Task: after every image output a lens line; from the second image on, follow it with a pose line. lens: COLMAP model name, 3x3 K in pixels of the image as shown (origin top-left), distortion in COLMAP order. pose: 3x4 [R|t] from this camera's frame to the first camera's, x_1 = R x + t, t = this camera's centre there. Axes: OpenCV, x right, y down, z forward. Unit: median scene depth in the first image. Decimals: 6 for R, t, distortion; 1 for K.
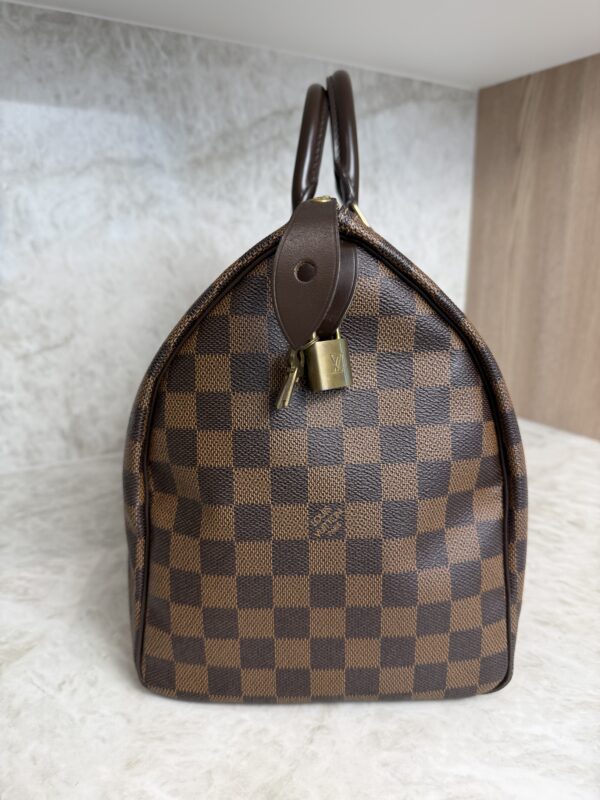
lens RADIAL K [[589.1, 0, 305.4], [0, 589.1, 398.5], [0, 0, 1]] dist [-0.032948, 0.005340]
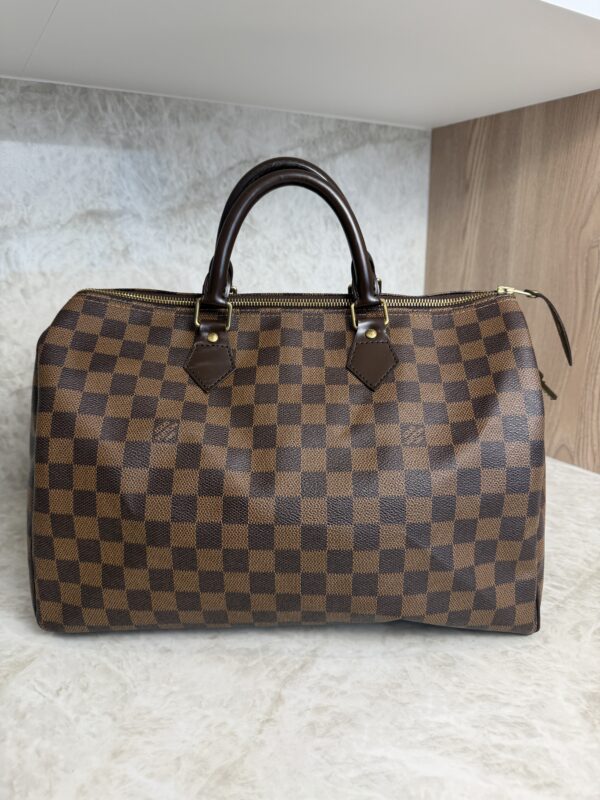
lens RADIAL K [[578.8, 0, 304.2], [0, 578.8, 396.5], [0, 0, 1]] dist [-0.011048, -0.008373]
pose [[0.999687, -0.015806, 0.019394, 0.043036], [0.015528, 0.999776, 0.014410, -0.071070], [-0.019617, -0.014105, 0.999708, -0.109939]]
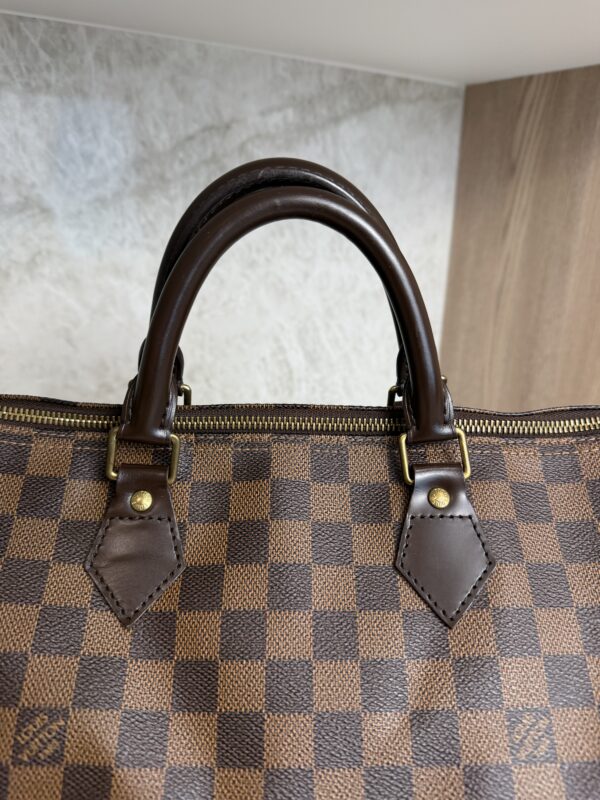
lens RADIAL K [[588.1, 0, 304.3], [0, 588.1, 396.5], [0, 0, 1]] dist [-0.037708, 0.009115]
pose [[0.997729, -0.005850, 0.067102, 0.024642], [-0.000567, 0.995457, 0.095215, -0.249334], [-0.067354, -0.095037, 0.993193, 0.242817]]
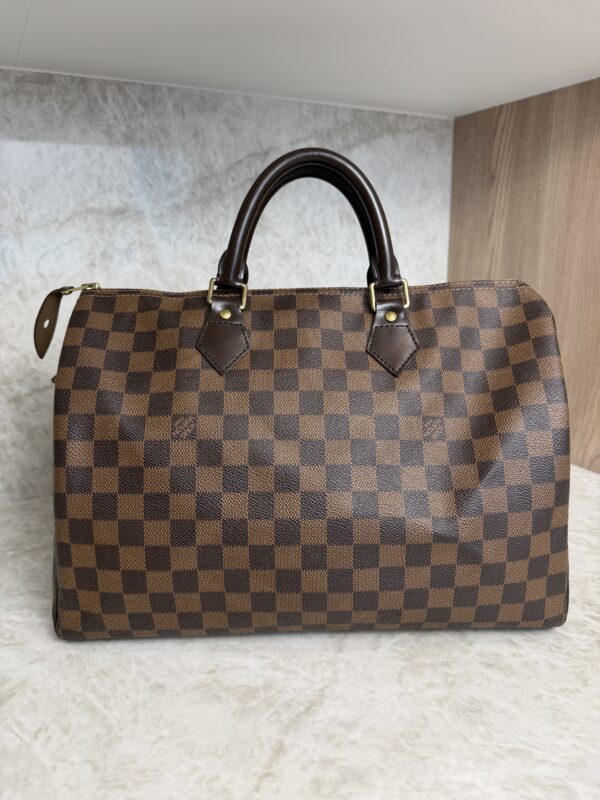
lens RADIAL K [[580.1, 0, 300.0], [0, 580.1, 400.0], [0, 0, 1]] dist [-0.011447, -0.006304]
pose [[0.999548, -0.017059, -0.024738, 0.061145], [0.017386, 0.999763, 0.013078, -0.075662], [0.024509, -0.013503, 0.999608, -0.036599]]
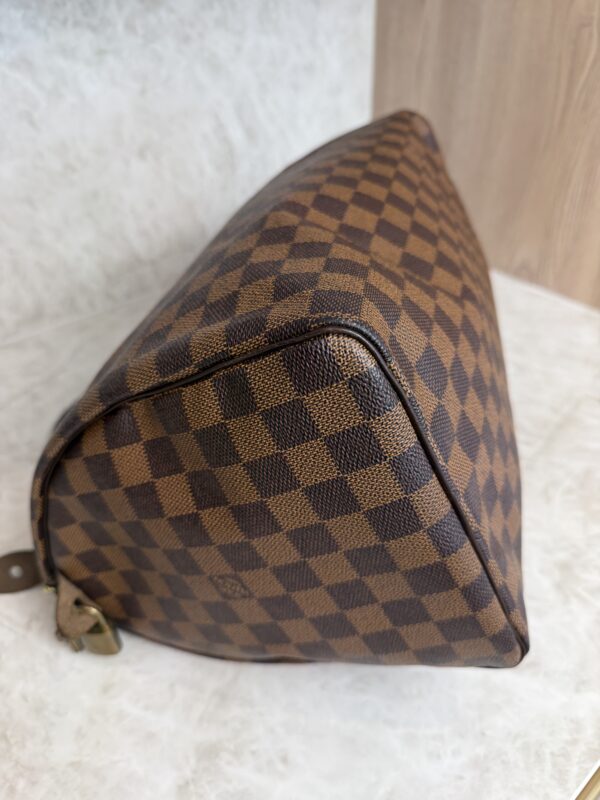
lens RADIAL K [[599.3, 0, 300.0], [0, 599.3, 400.0], [0, 0, 1]] dist [-0.060135, 0.023707]
pose [[0.987210, -0.109040, 0.116302, 0.012272], [0.056256, 0.920852, 0.385832, -0.177150], [-0.149168, -0.374354, 0.915209, 0.010198]]
